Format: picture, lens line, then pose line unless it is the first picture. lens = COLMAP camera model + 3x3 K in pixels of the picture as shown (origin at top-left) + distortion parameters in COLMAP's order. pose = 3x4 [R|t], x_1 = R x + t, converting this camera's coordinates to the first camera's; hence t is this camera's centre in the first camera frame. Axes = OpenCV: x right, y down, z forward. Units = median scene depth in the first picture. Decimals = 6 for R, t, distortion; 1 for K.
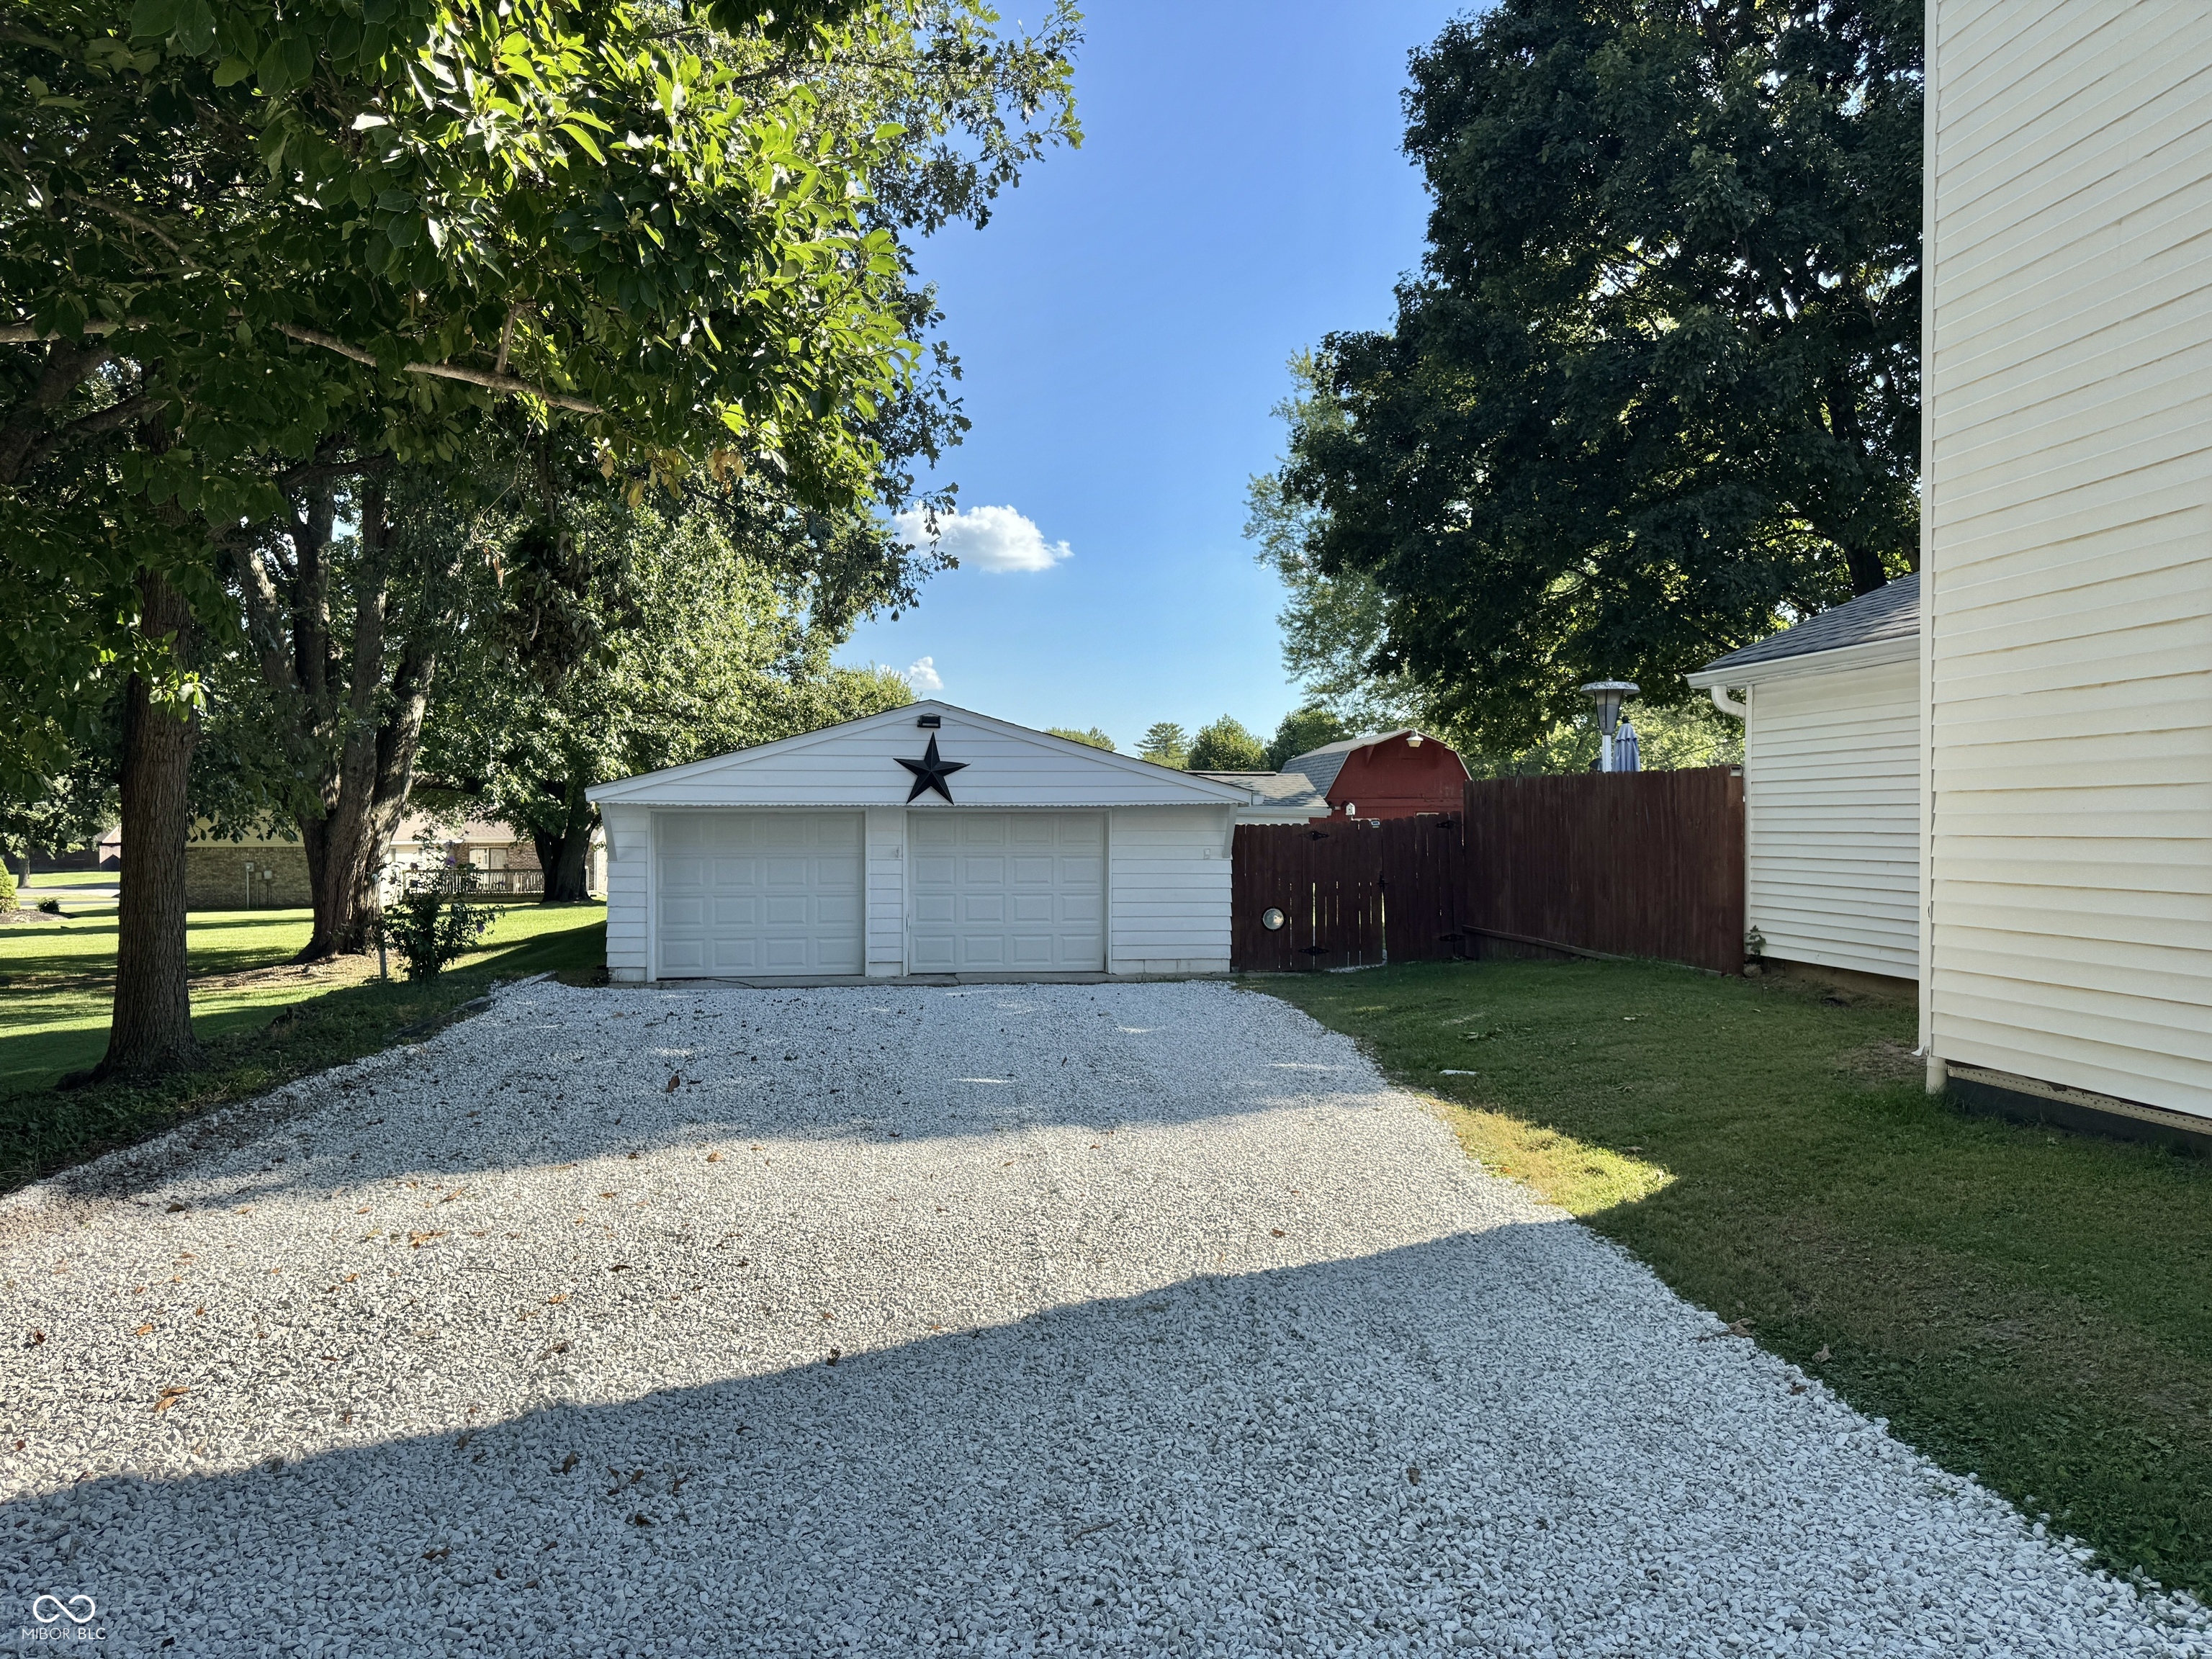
lens RADIAL K [[1553.4, 0, 1106.0], [0, 1553.4, 829.5], [0, 0, 1]] dist [0.140320, -0.245987]
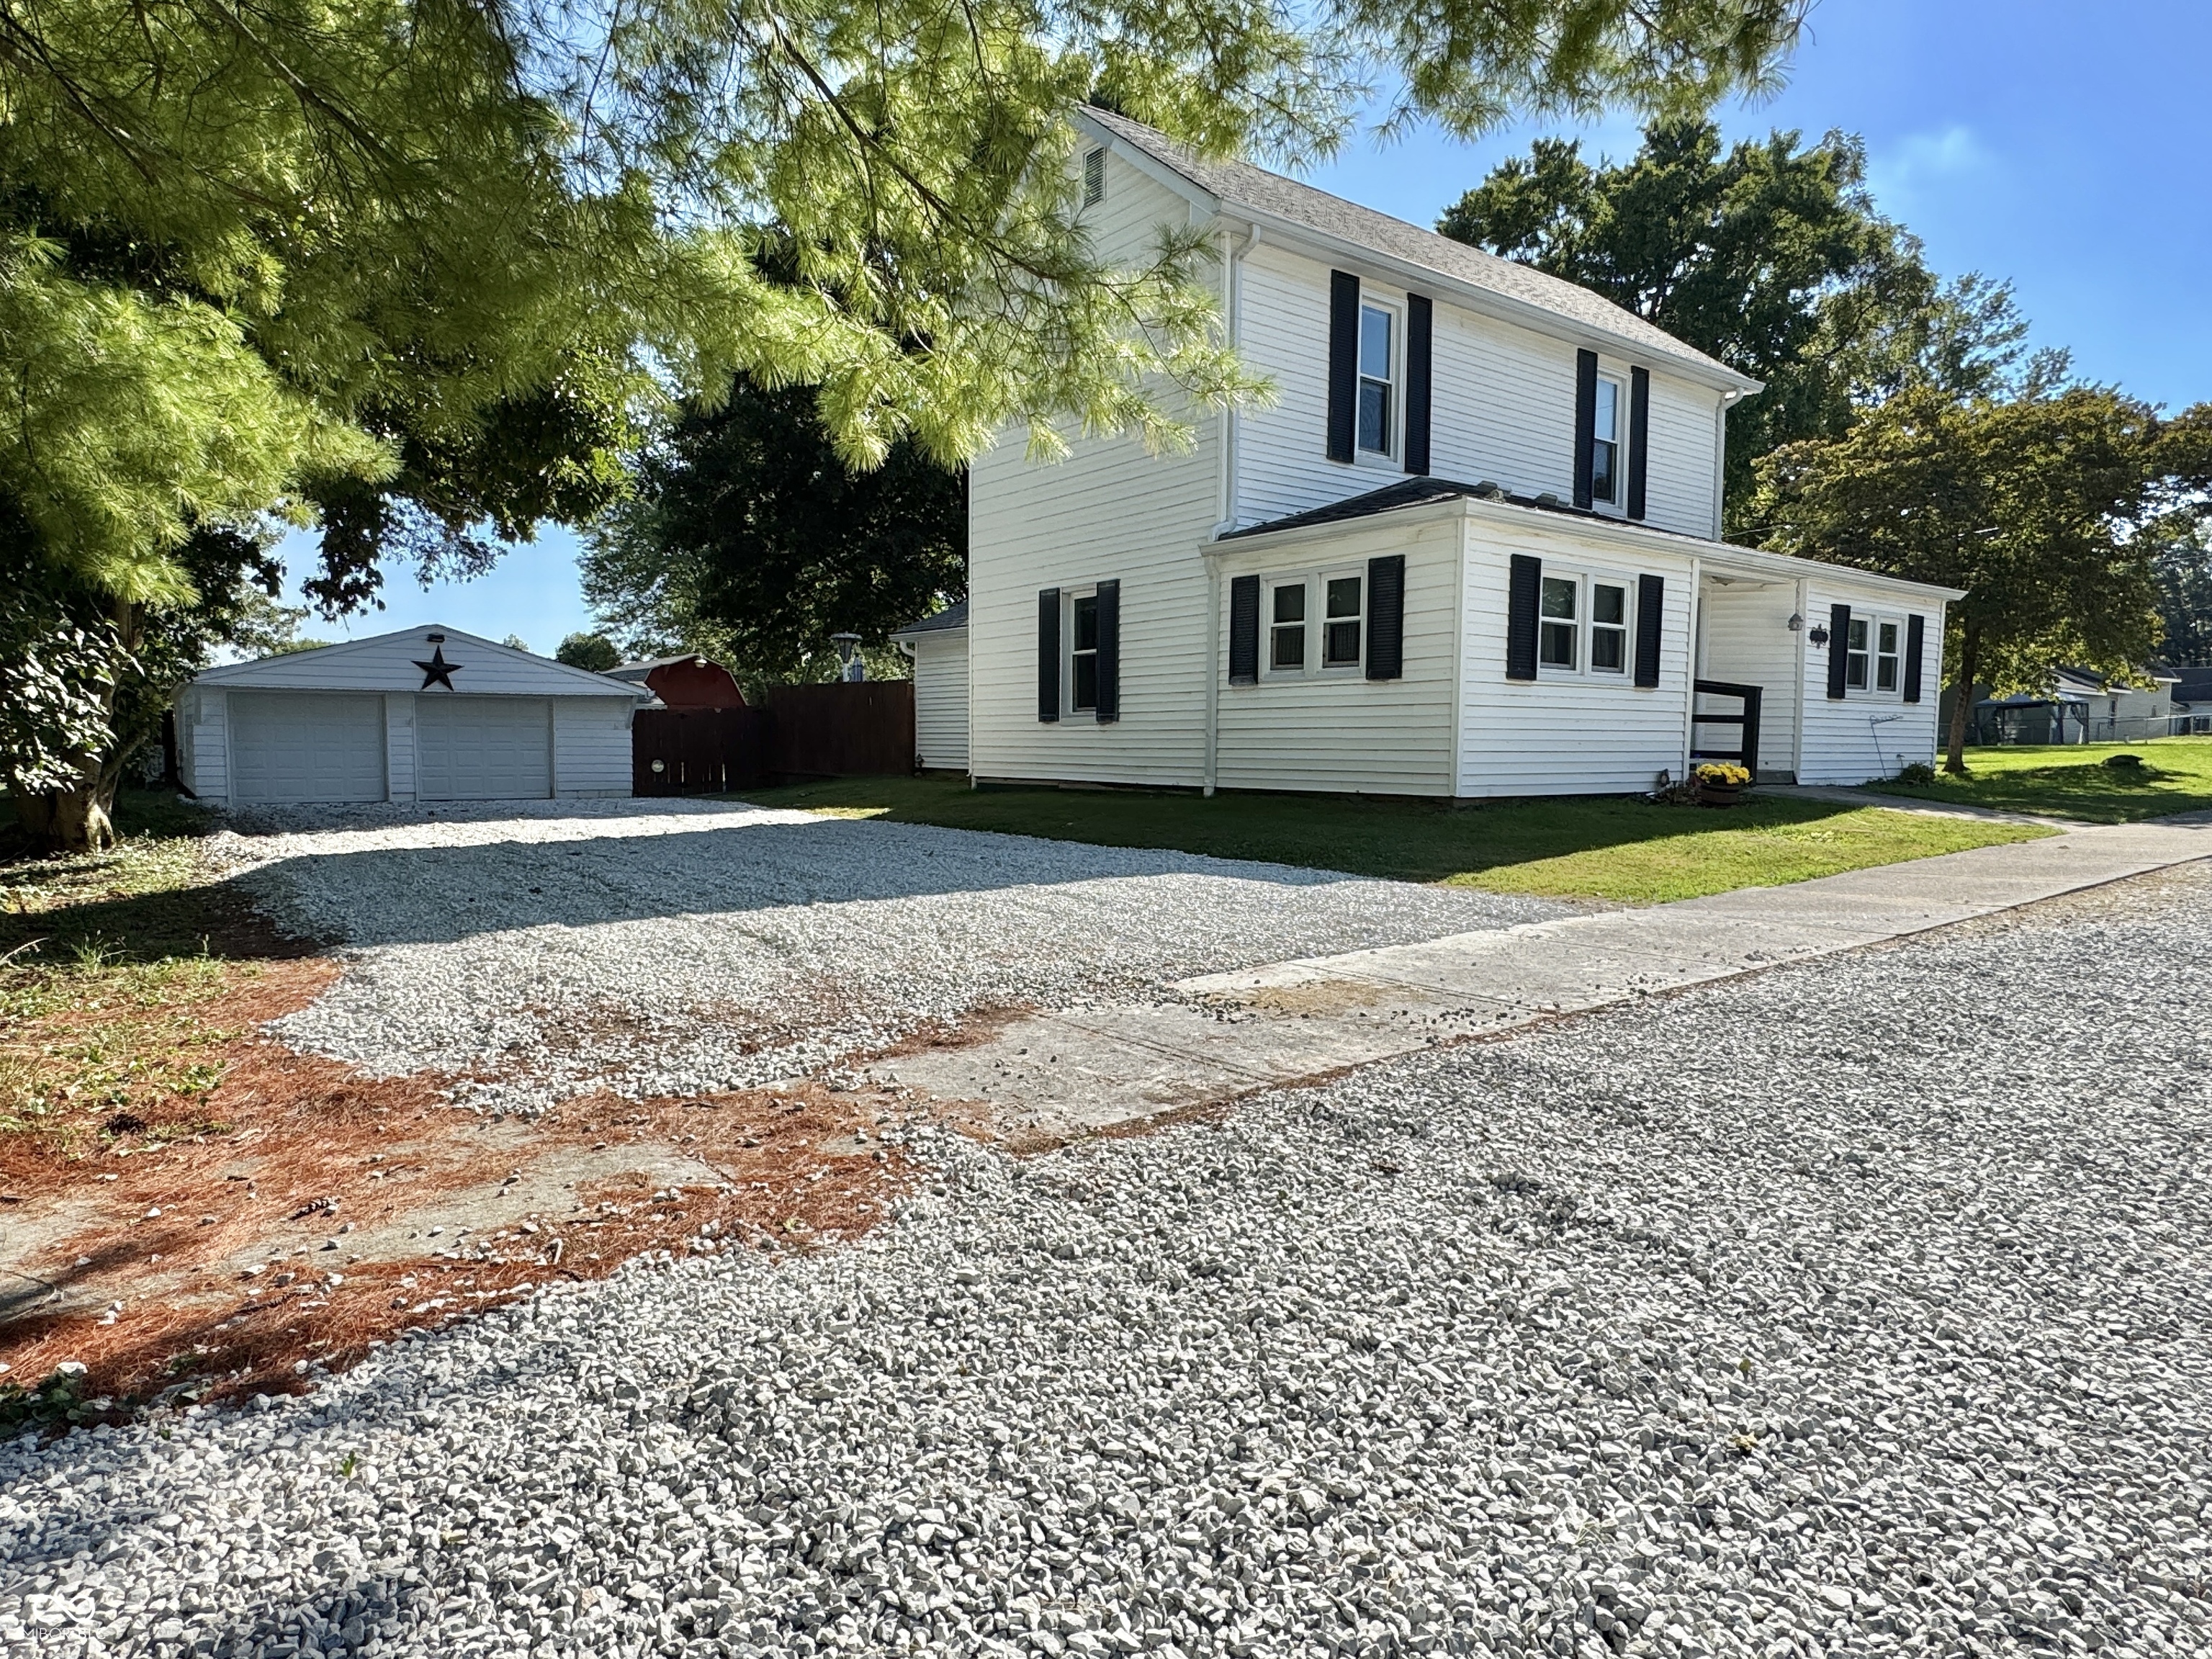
lens RADIAL K [[1309.5, 0, 1106.0], [0, 1309.5, 829.5], [0, 0, 1]] dist [0.020176, 0.000168]
pose [[0.865082, -0.028606, 0.500814, -0.191221], [-0.004803, 0.997855, 0.065293, 0.032540], [-0.501607, -0.058889, 0.863089, -0.483976]]
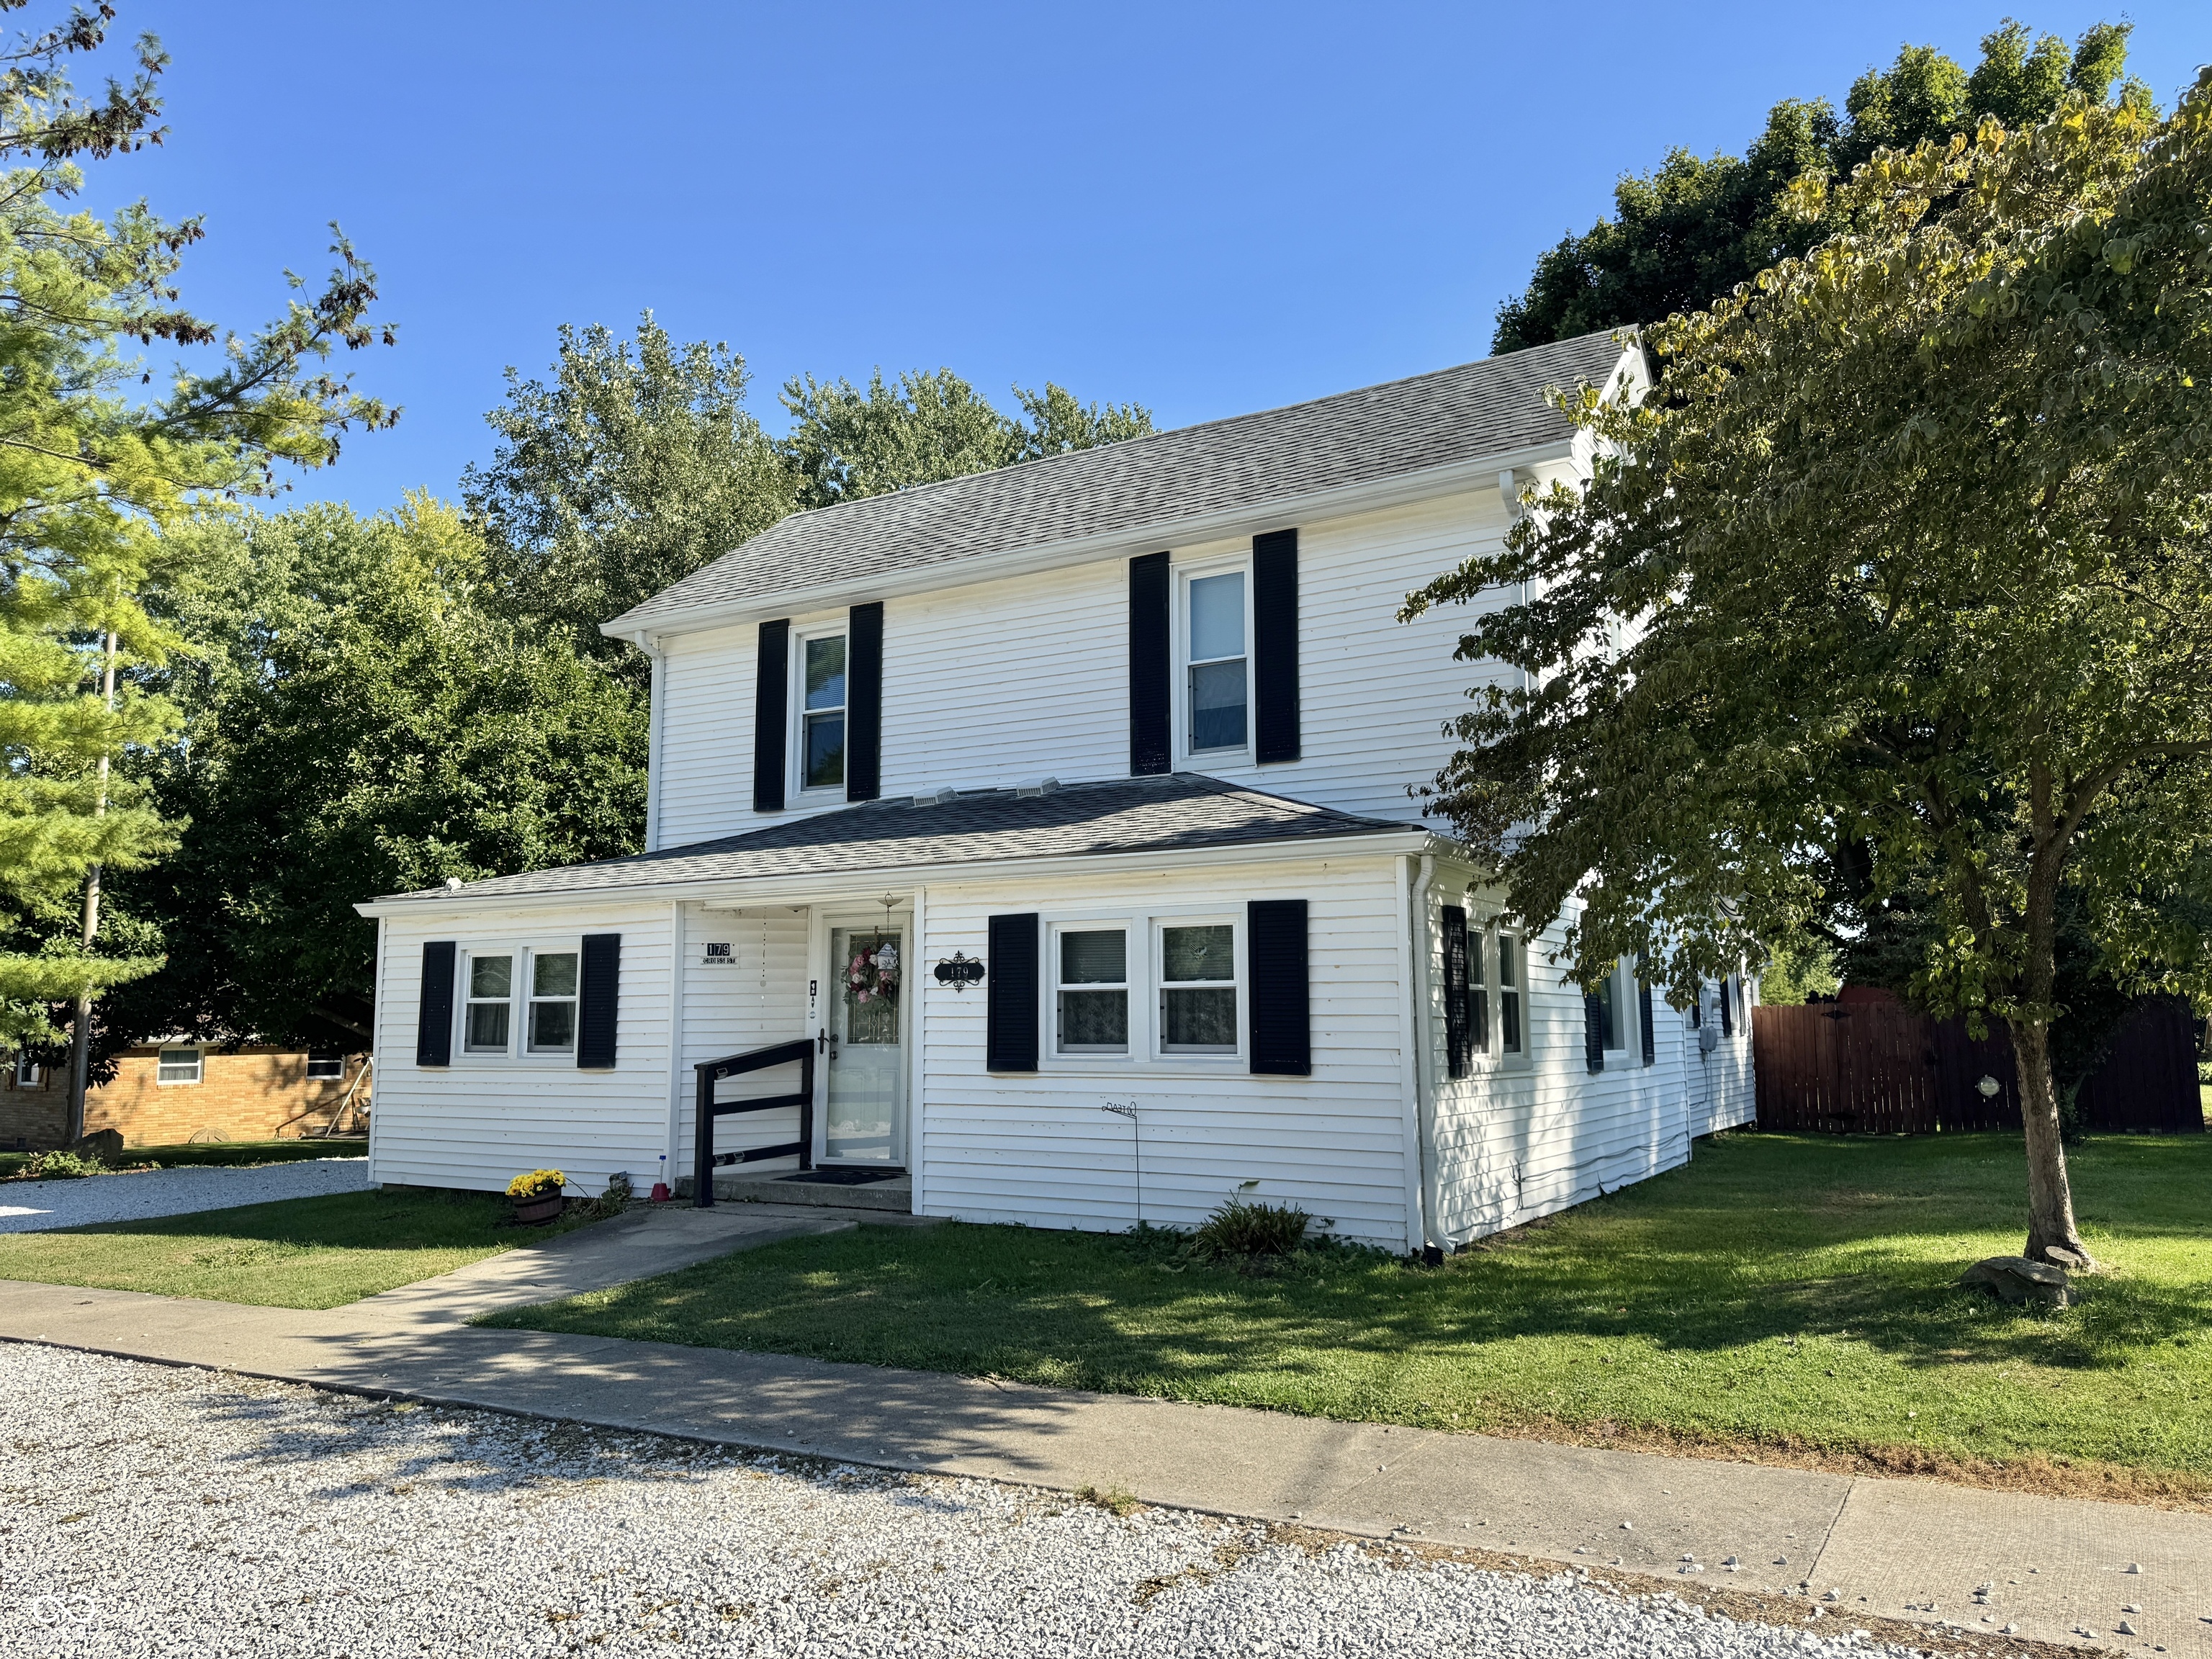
lens RADIAL K [[1653.2, 0, 1071.1], [0, 1653.2, 795.8], [0, 0, 1]] dist [0.083038, -0.000436]
pose [[0.770831, -0.093895, -0.630082, 1.045816], [0.000991, 0.989254, -0.146207, -0.009314], [0.637039, 0.112077, 0.762641, -0.463620]]
